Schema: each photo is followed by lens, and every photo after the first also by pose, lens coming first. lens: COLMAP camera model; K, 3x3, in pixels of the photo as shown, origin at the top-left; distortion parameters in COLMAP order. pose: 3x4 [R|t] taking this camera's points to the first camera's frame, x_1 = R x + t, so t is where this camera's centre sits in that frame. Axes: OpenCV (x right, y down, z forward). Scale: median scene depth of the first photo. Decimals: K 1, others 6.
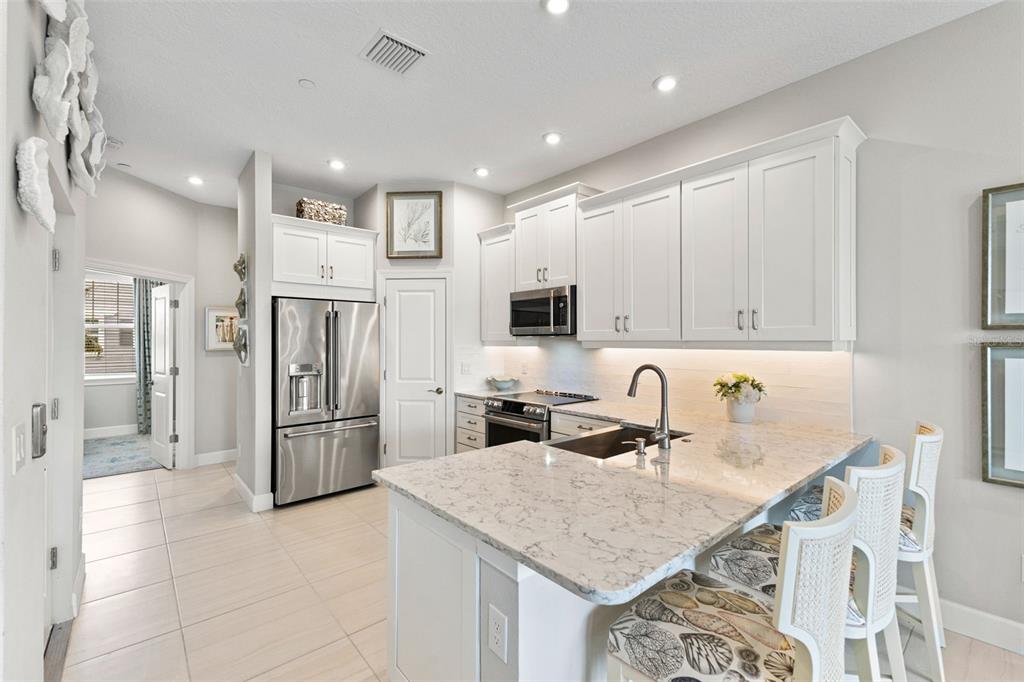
lens RADIAL K [[443.2, 0, 505.0], [0, 443.2, 339.3], [0, 0, 1]] dist [0.012234, -0.004492]
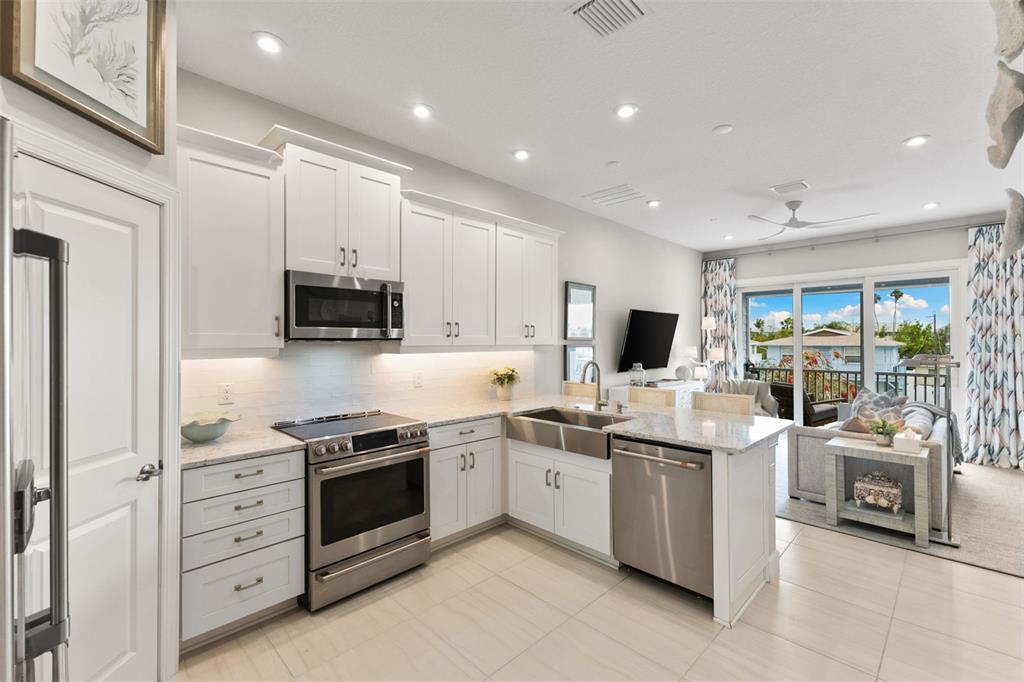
lens RADIAL K [[443.2, 0, 525.8], [0, 443.2, 337.8], [0, 0, 1]] dist [0.012234, -0.004492]
pose [[-0.104936, 0.012918, 0.994395, -0.662081], [0.005664, 0.999907, -0.012392, -0.000947], [-0.994463, 0.004332, -0.104999, 0.768498]]
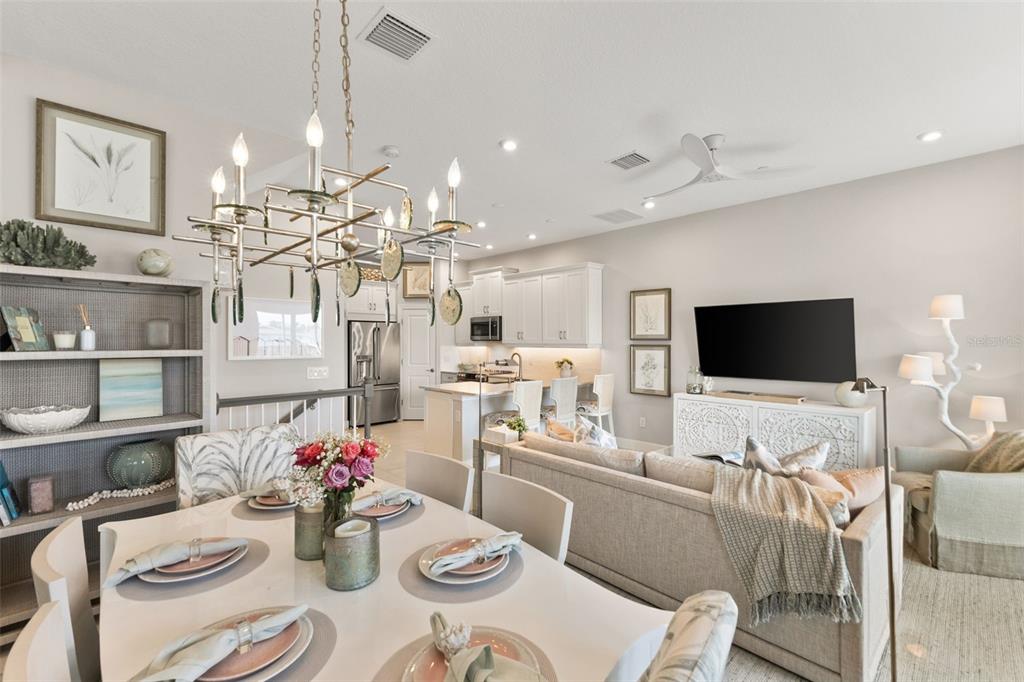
lens RADIAL K [[443.2, 0, 510.4], [0, 443.2, 341.9], [0, 0, 1]] dist [0.012234, -0.004492]
pose [[0.998029, 0.001041, 0.062738, 0.065533], [-0.001219, 0.999995, 0.002802, -0.008561], [-0.062735, -0.002873, 0.998026, -0.943250]]
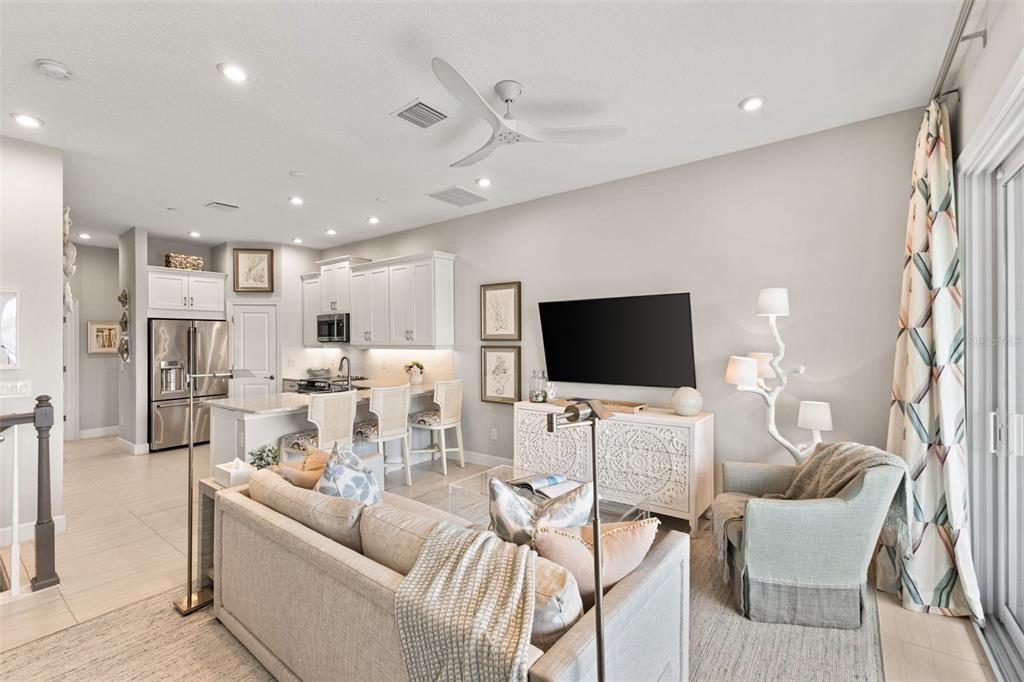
lens RADIAL K [[443.2, 0, 511.5], [0, 443.2, 340.0], [0, 0, 1]] dist [0.012234, -0.004492]
pose [[0.975407, -0.004890, 0.220355, 0.361352], [0.005137, 0.999987, -0.000547, -0.011660], [-0.220350, 0.001665, 0.975420, -0.775035]]
